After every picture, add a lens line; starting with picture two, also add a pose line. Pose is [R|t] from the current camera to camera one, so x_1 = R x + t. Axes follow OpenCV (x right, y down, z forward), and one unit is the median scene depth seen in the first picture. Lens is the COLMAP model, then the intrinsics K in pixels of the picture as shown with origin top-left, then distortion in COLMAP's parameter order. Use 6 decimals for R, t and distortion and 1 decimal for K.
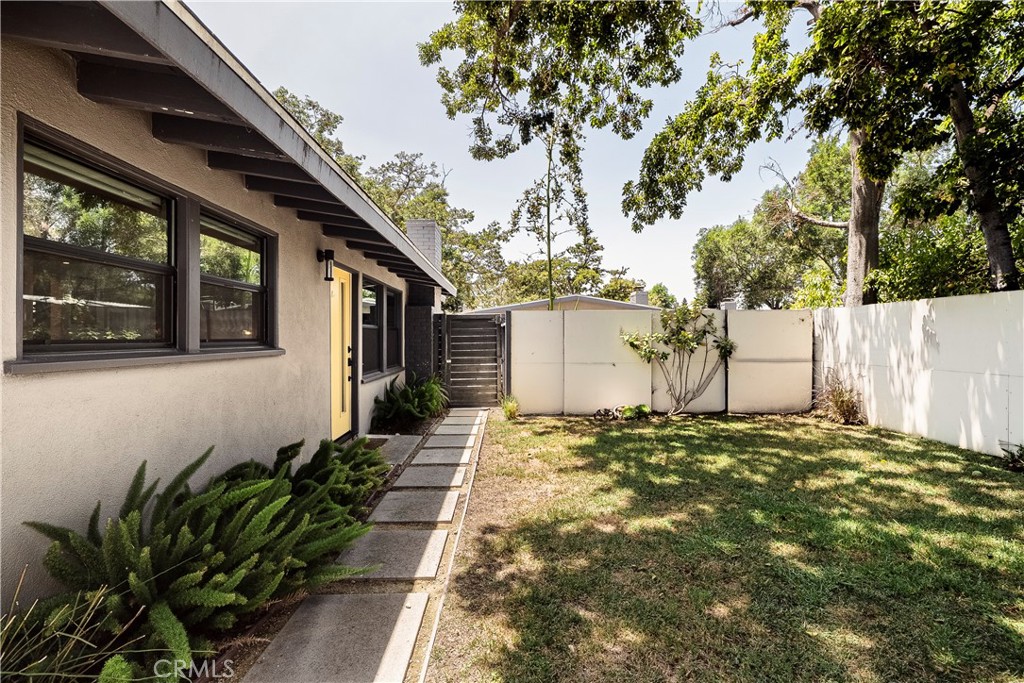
lens RADIAL K [[434.8, 0, 512.0], [0, 434.8, 341.5], [0, 0, 1]] dist [-0.013637, 0.000041]
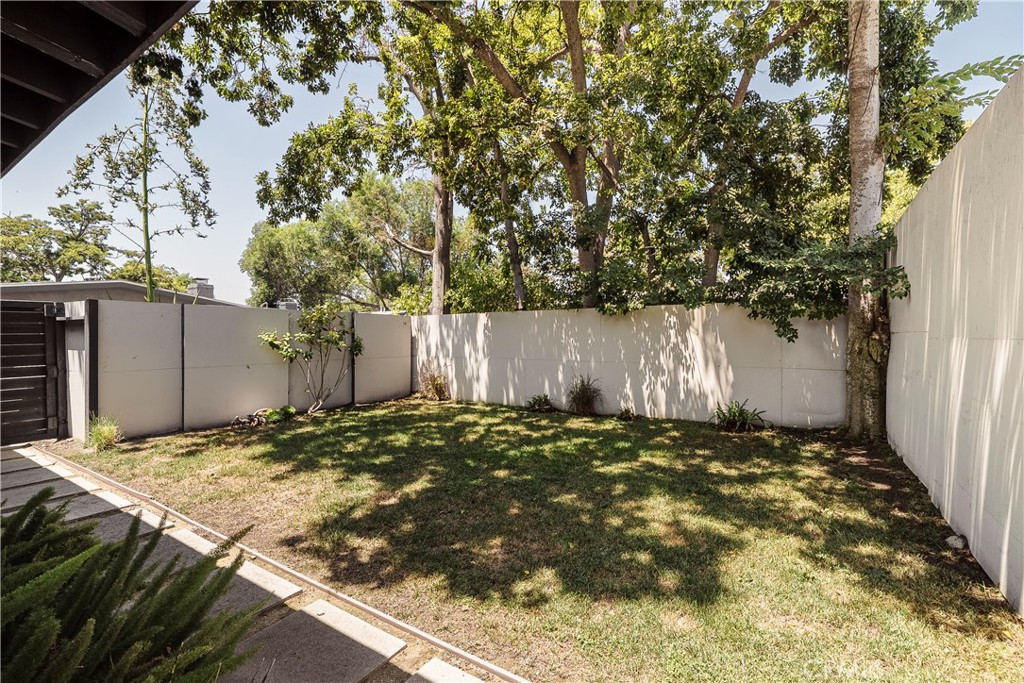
lens RADIAL K [[434.8, 0, 512.0], [0, 434.8, 341.5], [0, 0, 1]] dist [-0.013637, 0.000041]
pose [[0.559612, -0.005001, 0.828740, -0.247273], [0.005093, 0.999984, 0.002596, 0.000905], [-0.828739, 0.002768, 0.559628, 0.035382]]
